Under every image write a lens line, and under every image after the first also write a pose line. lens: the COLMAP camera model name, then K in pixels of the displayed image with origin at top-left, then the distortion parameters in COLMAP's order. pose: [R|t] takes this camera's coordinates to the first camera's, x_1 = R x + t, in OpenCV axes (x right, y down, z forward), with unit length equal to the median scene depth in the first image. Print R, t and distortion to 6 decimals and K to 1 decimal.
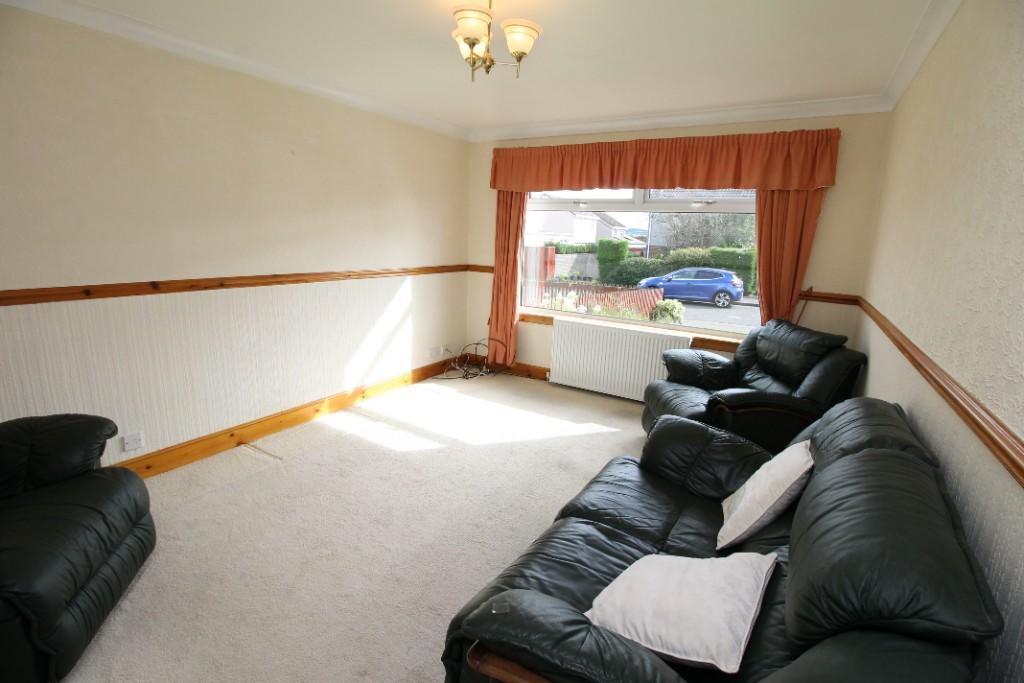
lens RADIAL K [[475.0, 0, 512.8], [0, 475.0, 326.3], [0, 0, 1]] dist [-0.001538, -0.000255]
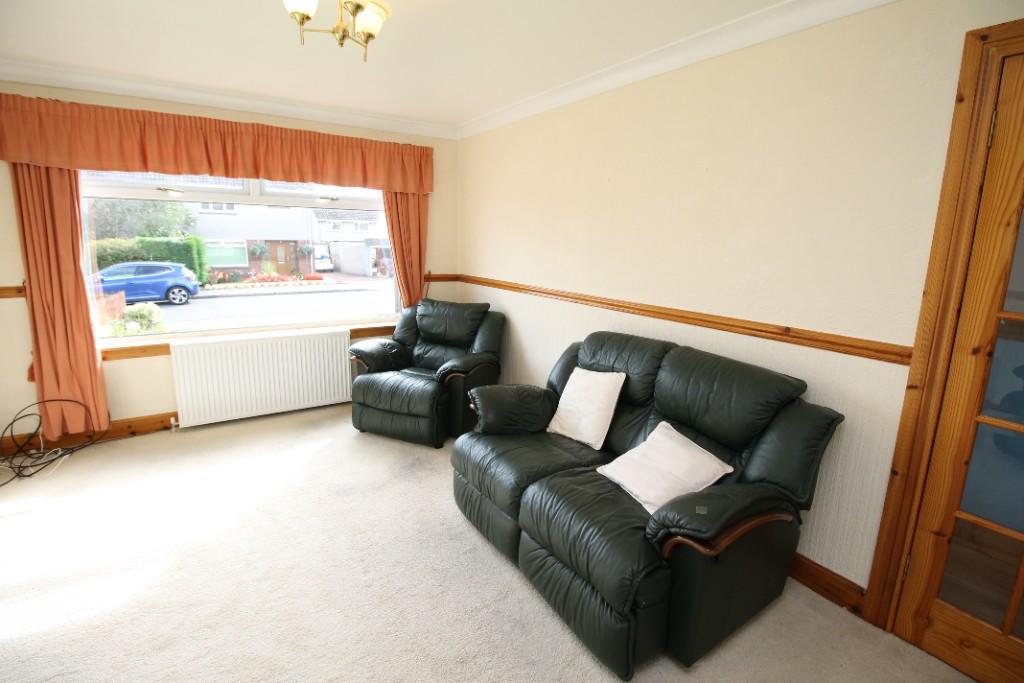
lens RADIAL K [[476.4, 0, 515.0], [0, 476.4, 328.8], [0, 0, 1]] dist [-0.033473, -0.000482]
pose [[0.424170, -0.196026, 0.884112, -0.329258], [0.163427, 0.976831, 0.138176, -0.054141], [-0.890714, 0.085878, 0.446378, 0.187725]]
